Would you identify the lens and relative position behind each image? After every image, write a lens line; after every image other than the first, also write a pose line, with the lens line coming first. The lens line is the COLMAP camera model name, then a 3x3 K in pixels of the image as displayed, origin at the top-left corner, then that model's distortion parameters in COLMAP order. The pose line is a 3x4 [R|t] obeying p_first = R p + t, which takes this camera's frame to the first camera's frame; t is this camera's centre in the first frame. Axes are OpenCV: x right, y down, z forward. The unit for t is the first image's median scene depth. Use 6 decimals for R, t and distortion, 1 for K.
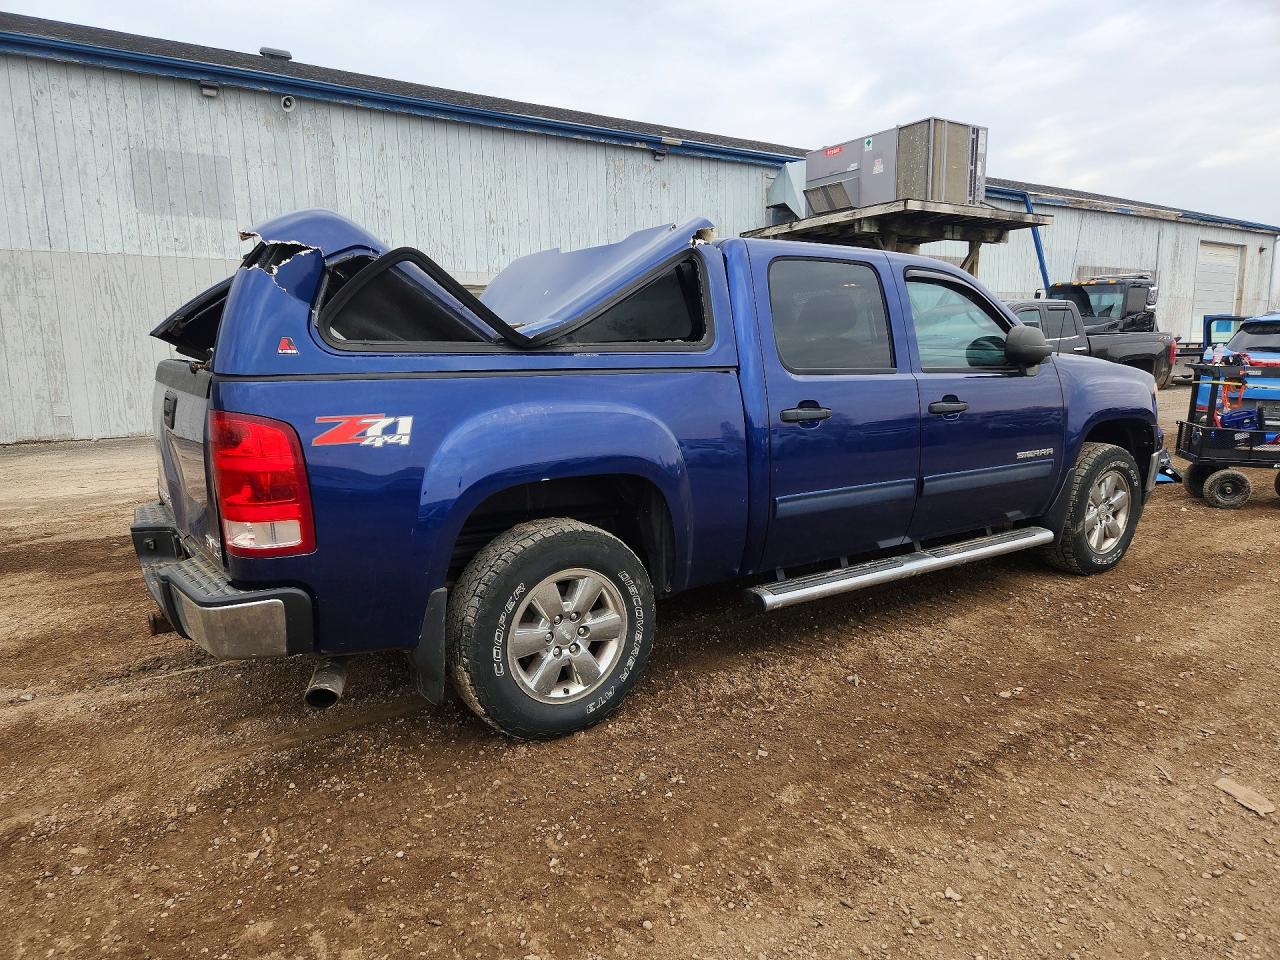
lens RADIAL K [[899.7, 0, 628.3], [0, 899.7, 481.1], [0, 0, 1]] dist [0.086279, -0.070813]
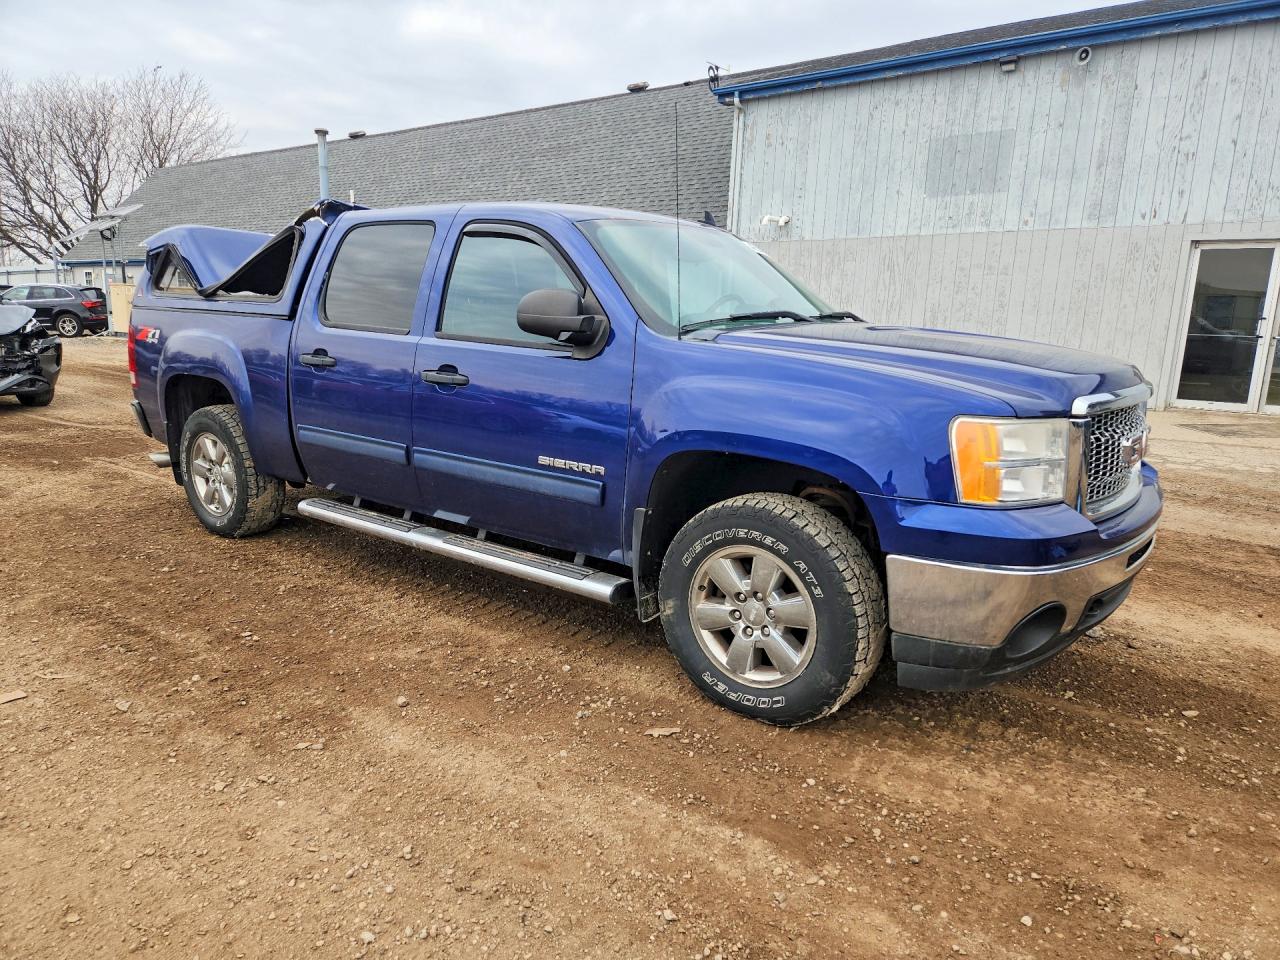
lens RADIAL K [[899.7, 0, 628.3], [0, 899.7, 481.1], [0, 0, 1]] dist [0.086279, -0.070813]
pose [[0.252413, 0.195723, -0.947618, 0.537338], [-0.173106, 0.972664, 0.154786, -0.064649], [0.952009, 0.124968, 0.279394, 0.397824]]
